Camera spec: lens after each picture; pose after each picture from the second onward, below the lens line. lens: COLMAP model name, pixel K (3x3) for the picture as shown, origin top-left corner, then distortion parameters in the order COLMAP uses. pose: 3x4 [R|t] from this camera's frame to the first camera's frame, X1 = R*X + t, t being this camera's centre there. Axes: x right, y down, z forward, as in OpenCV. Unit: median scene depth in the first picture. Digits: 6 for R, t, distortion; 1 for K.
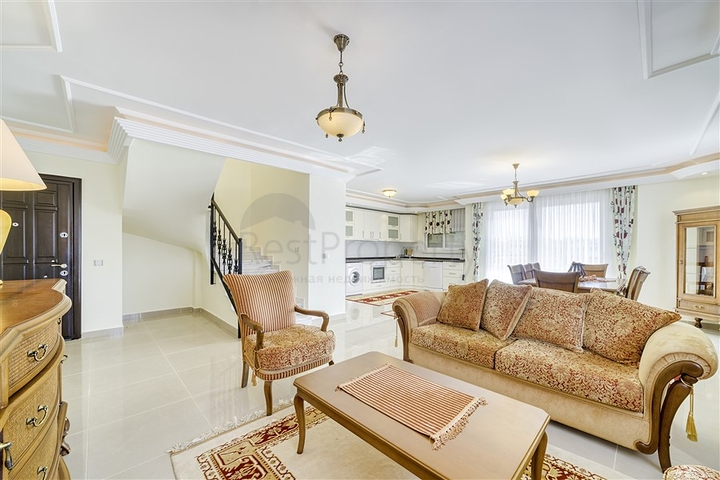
lens RADIAL K [[281.9, 0, 361.4], [0, 281.9, 246.7], [0, 0, 1]] dist [-0.009906, -0.000217]
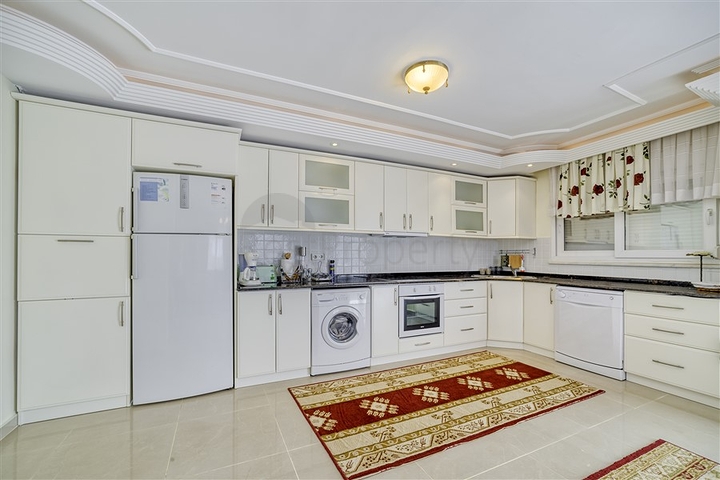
lens RADIAL K [[281.9, 0, 335.9], [0, 281.9, 250.2], [0, 0, 1]] dist [-0.009906, -0.000217]
pose [[0.910341, -0.005557, -0.413823, 0.104969], [0.001604, 0.999950, -0.009899, 0.005440], [0.413857, 0.008348, 0.910304, 0.511581]]
